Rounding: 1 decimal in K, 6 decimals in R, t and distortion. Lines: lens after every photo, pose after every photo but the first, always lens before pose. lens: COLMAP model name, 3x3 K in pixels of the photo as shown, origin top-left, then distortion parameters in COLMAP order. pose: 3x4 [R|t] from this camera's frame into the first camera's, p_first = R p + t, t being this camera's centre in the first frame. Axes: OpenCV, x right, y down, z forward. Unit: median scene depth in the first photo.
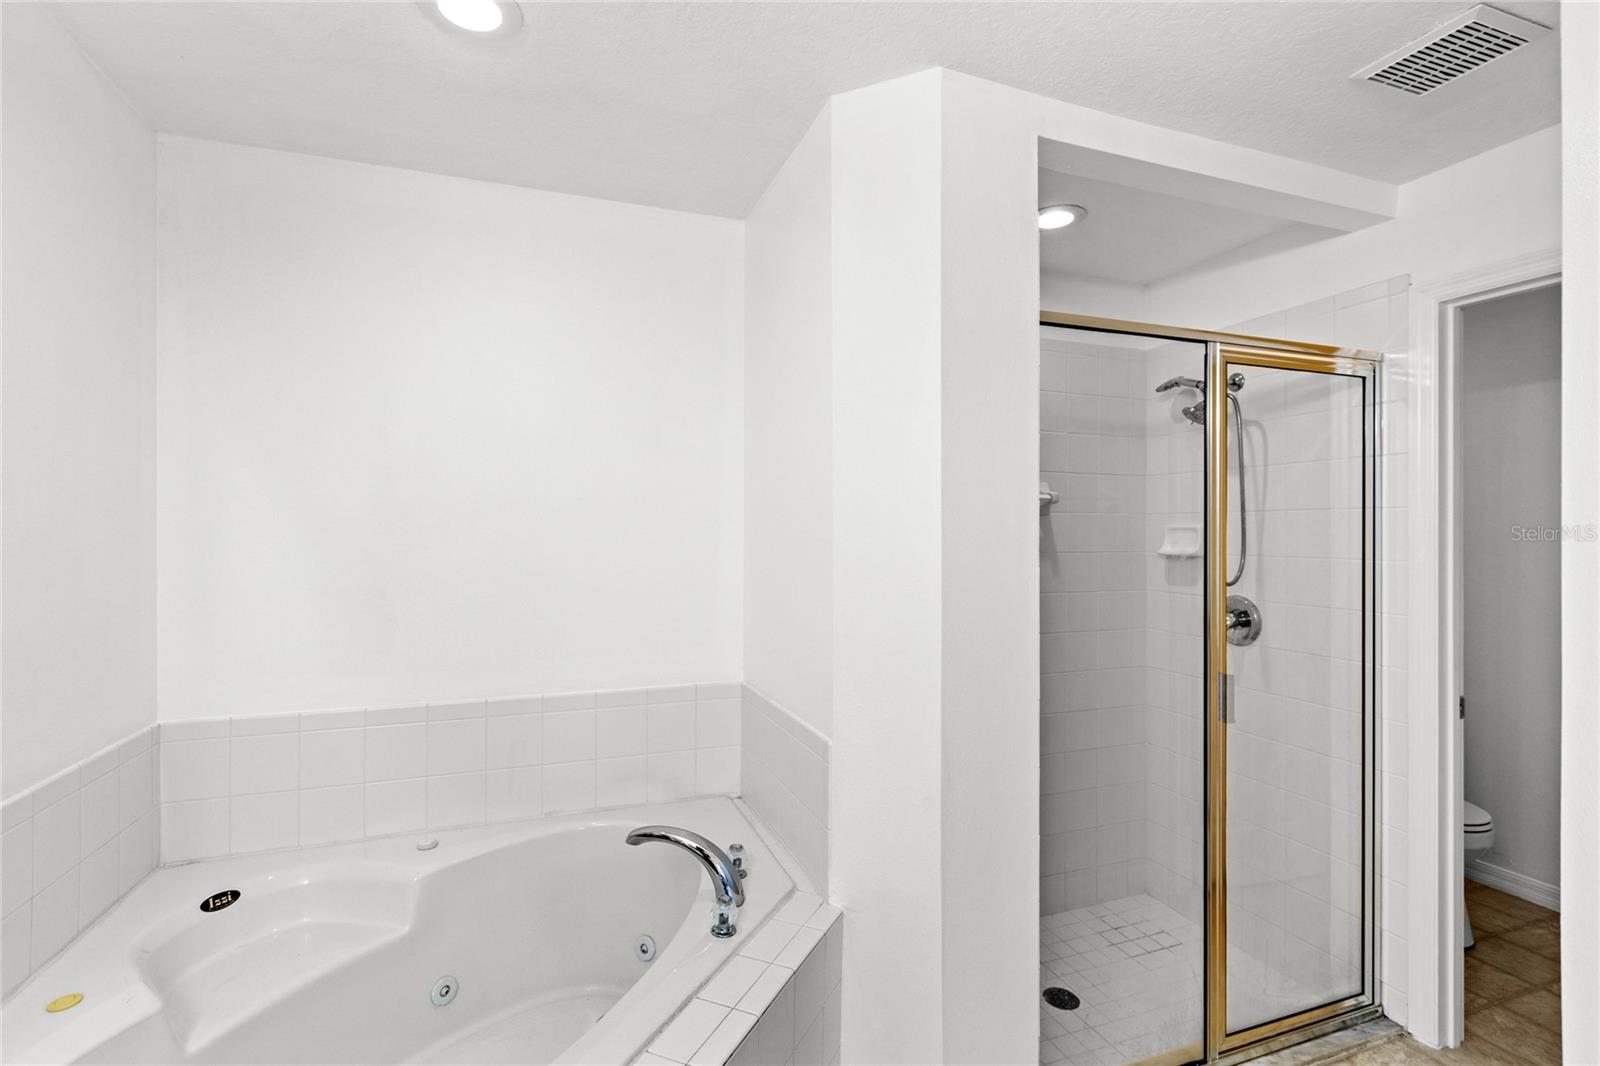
lens RADIAL K [[739.7, 0, 800.0], [0, 739.7, 533.0], [0, 0, 1]] dist [0.001565, 0.000212]
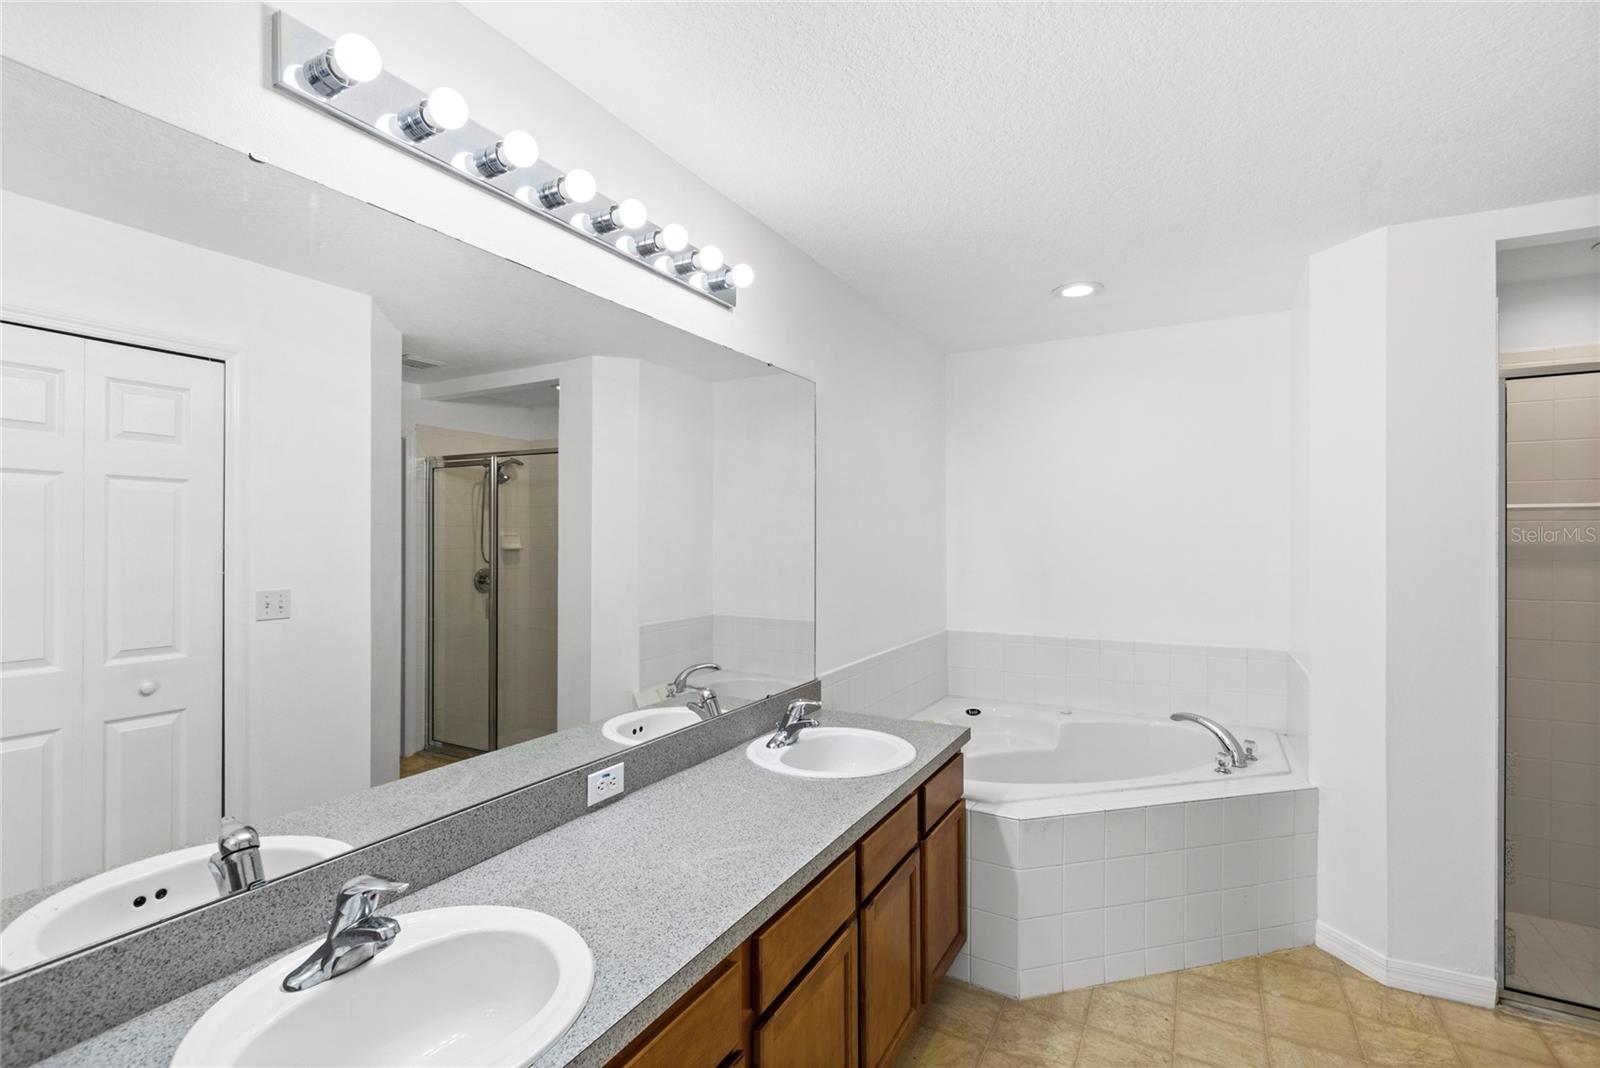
lens RADIAL K [[739.7, 0, 800.0], [0, 739.7, 534.0], [0, 0, 1]] dist [0.001565, 0.000212]
pose [[0.664812, -0.004591, -0.746997, 0.463559], [-0.006040, 0.999915, -0.011521, 0.011317], [0.746987, 0.012171, 0.664728, -0.770259]]
